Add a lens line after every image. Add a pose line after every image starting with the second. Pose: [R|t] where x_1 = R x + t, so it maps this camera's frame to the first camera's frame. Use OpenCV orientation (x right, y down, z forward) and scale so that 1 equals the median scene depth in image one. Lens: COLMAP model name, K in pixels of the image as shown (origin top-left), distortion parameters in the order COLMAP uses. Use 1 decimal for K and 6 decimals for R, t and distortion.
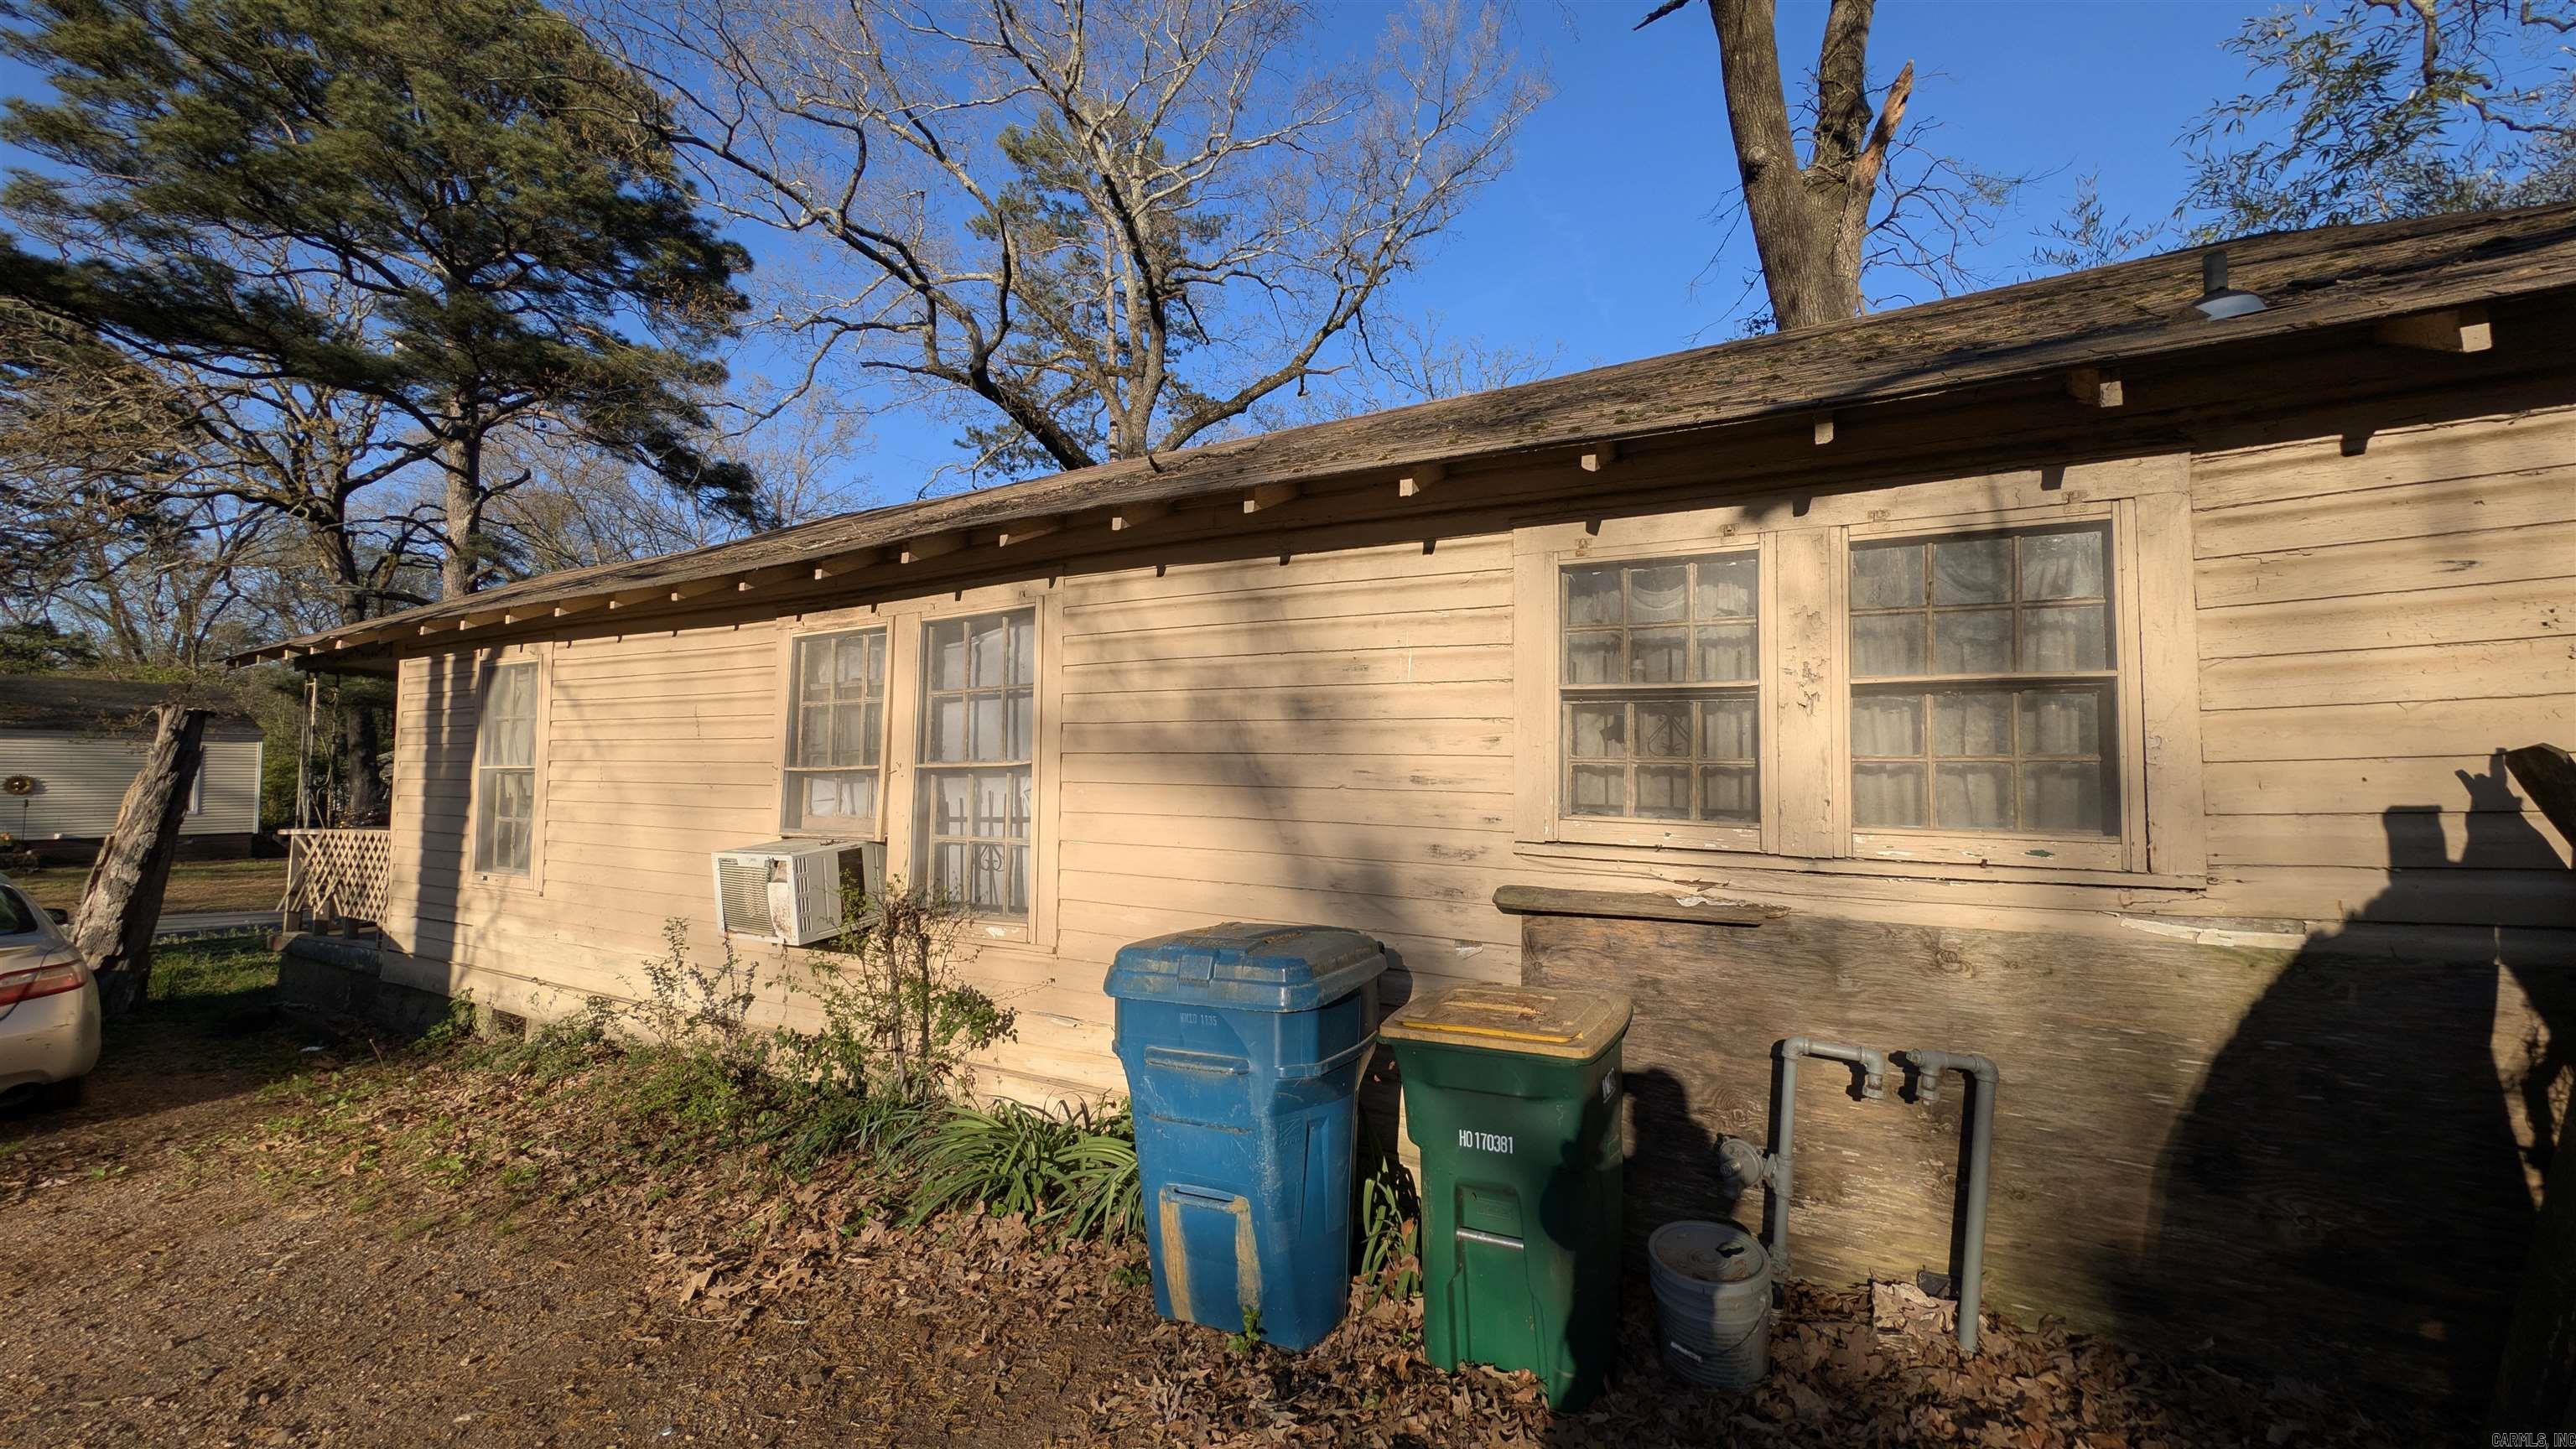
lens RADIAL K [[963.9, 0, 1290.5], [0, 963.9, 728.1], [0, 0, 1]] dist [0.019522, -0.008732]
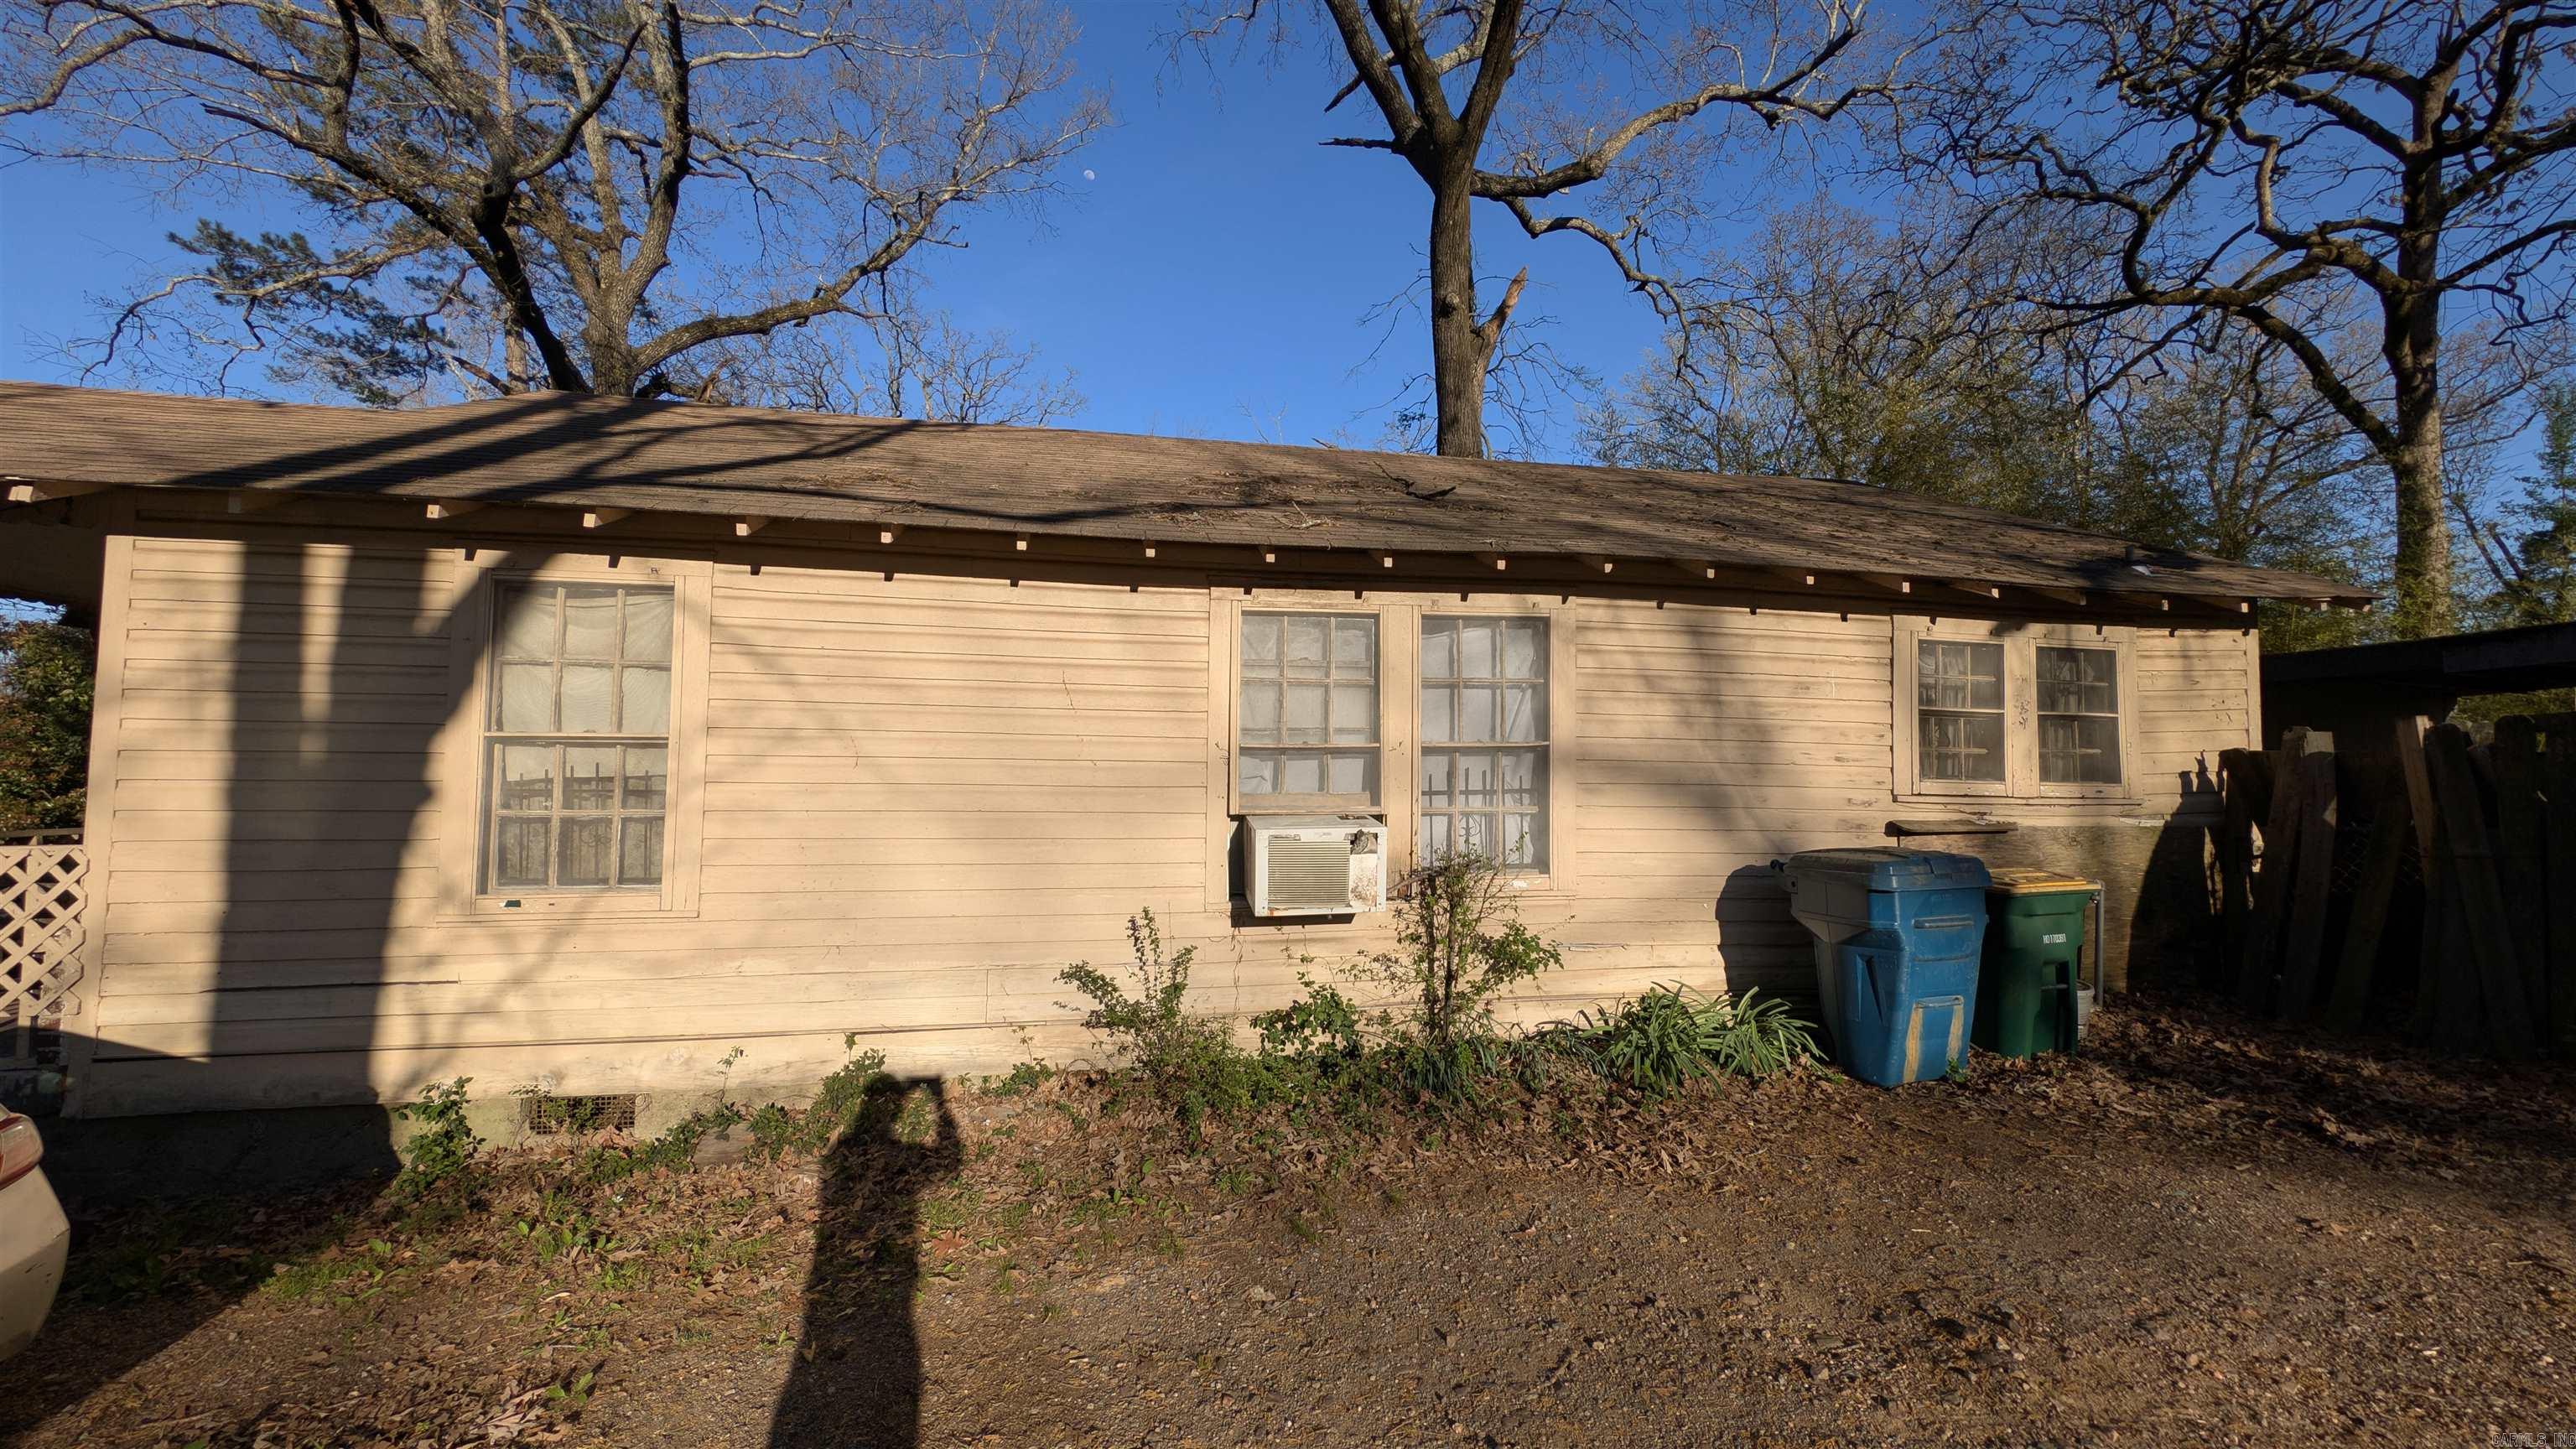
lens RADIAL K [[963.9, 0, 1290.5], [0, 963.9, 728.1], [0, 0, 1]] dist [0.019522, -0.008732]
pose [[0.773700, 0.030002, 0.632841, -1.336448], [-0.034745, 0.999384, -0.004901, 0.033946], [-0.632599, -0.018197, 0.774266, 0.262209]]
